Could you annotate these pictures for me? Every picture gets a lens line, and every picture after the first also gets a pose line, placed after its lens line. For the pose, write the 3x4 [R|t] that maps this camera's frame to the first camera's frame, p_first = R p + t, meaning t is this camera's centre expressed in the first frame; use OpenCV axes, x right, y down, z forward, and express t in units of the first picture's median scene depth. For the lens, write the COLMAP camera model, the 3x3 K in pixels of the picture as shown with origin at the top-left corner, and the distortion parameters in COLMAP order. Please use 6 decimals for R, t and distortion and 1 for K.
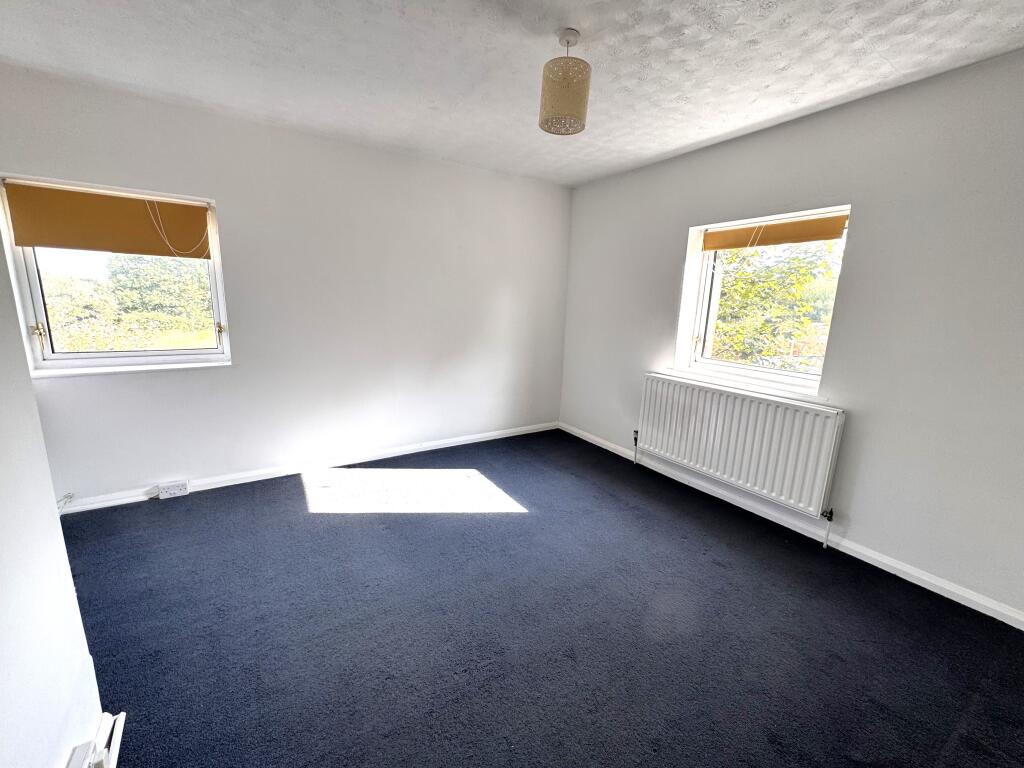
lens RADIAL K [[411.5, 0, 502.6], [0, 411.5, 384.7], [0, 0, 1]] dist [0.002107, -0.000409]
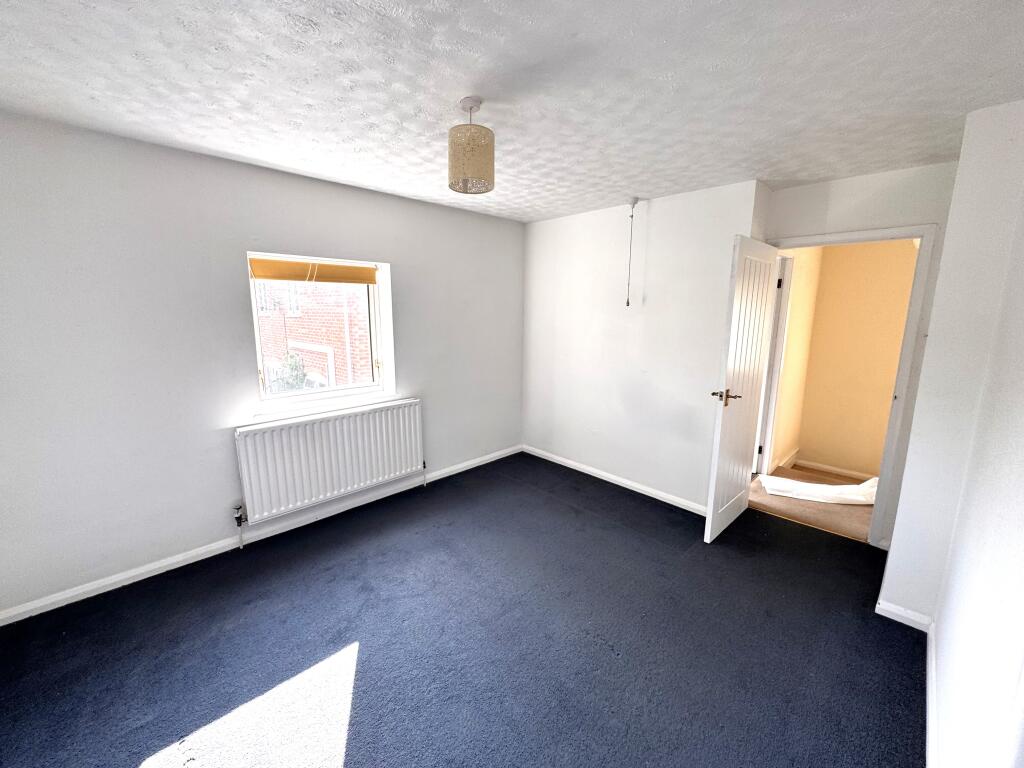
lens RADIAL K [[411.5, 0, 504.9], [0, 411.5, 388.6], [0, 0, 1]] dist [0.002107, -0.000409]
pose [[-0.243308, -0.186116, 0.951926, -0.473011], [0.197372, 0.951384, 0.236457, -0.176470], [-0.949656, 0.245415, -0.194745, 0.630774]]
